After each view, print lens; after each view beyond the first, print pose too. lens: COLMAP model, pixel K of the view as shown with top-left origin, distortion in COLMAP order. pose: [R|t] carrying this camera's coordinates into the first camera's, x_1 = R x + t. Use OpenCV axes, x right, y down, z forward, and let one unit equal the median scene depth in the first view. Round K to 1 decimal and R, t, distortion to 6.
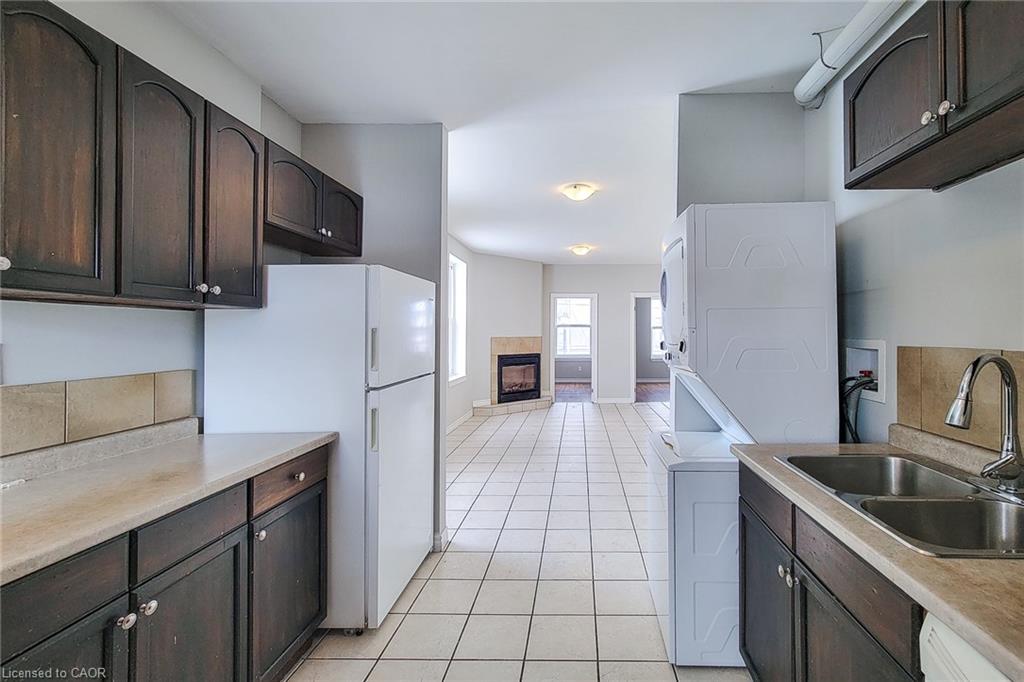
lens RADIAL K [[437.5, 0, 573.4], [0, 437.5, 330.0], [0, 0, 1]] dist [-0.001009, -0.000060]
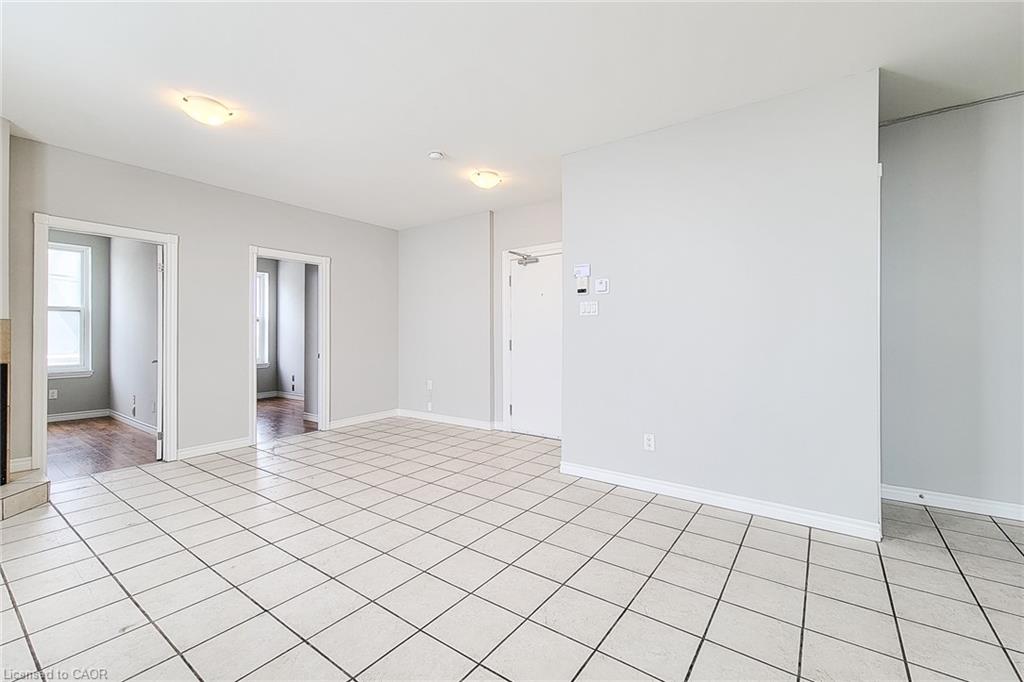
lens RADIAL K [[434.5, 0, 507.4], [0, 434.5, 332.9], [0, 0, 1]] dist [-0.000740, 0.003911]
pose [[0.581869, 0.005487, 0.813264, -0.483284], [-0.007059, 0.999974, -0.001696, 0.093444], [-0.813252, -0.004754, 0.581893, 1.613599]]
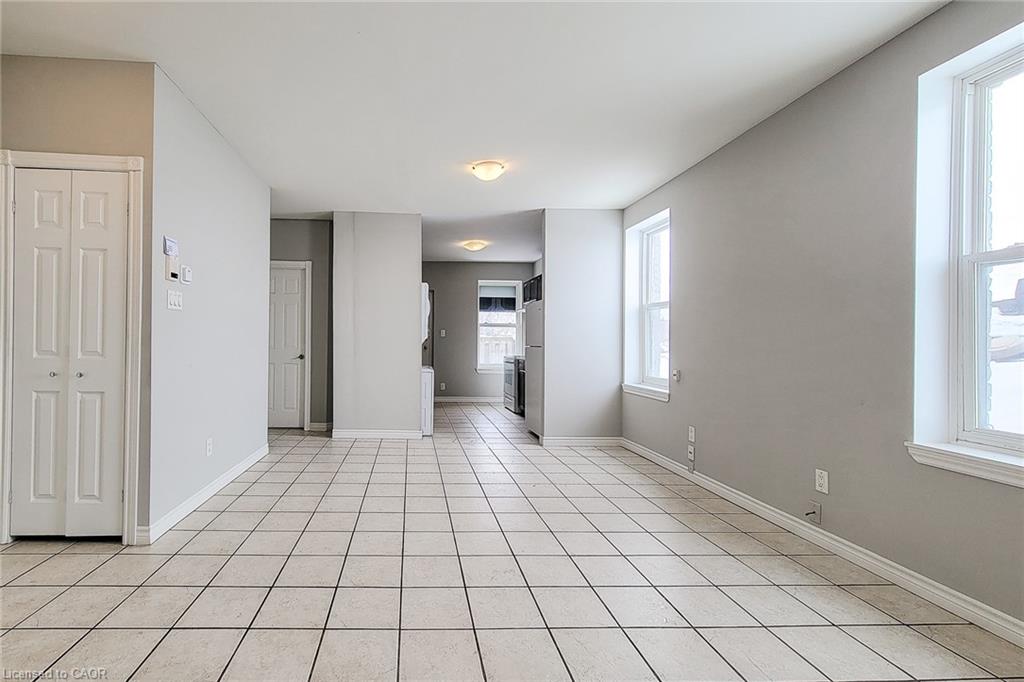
lens RADIAL K [[452.7, 0, 426.1], [0, 452.7, 338.6], [0, 0, 1]] dist [-0.000382, -0.000006]
pose [[-0.998571, -0.015028, -0.051279, 0.361093], [-0.014442, 0.999826, -0.011777, 0.109842], [0.051447, -0.011019, -0.998615, 3.584141]]
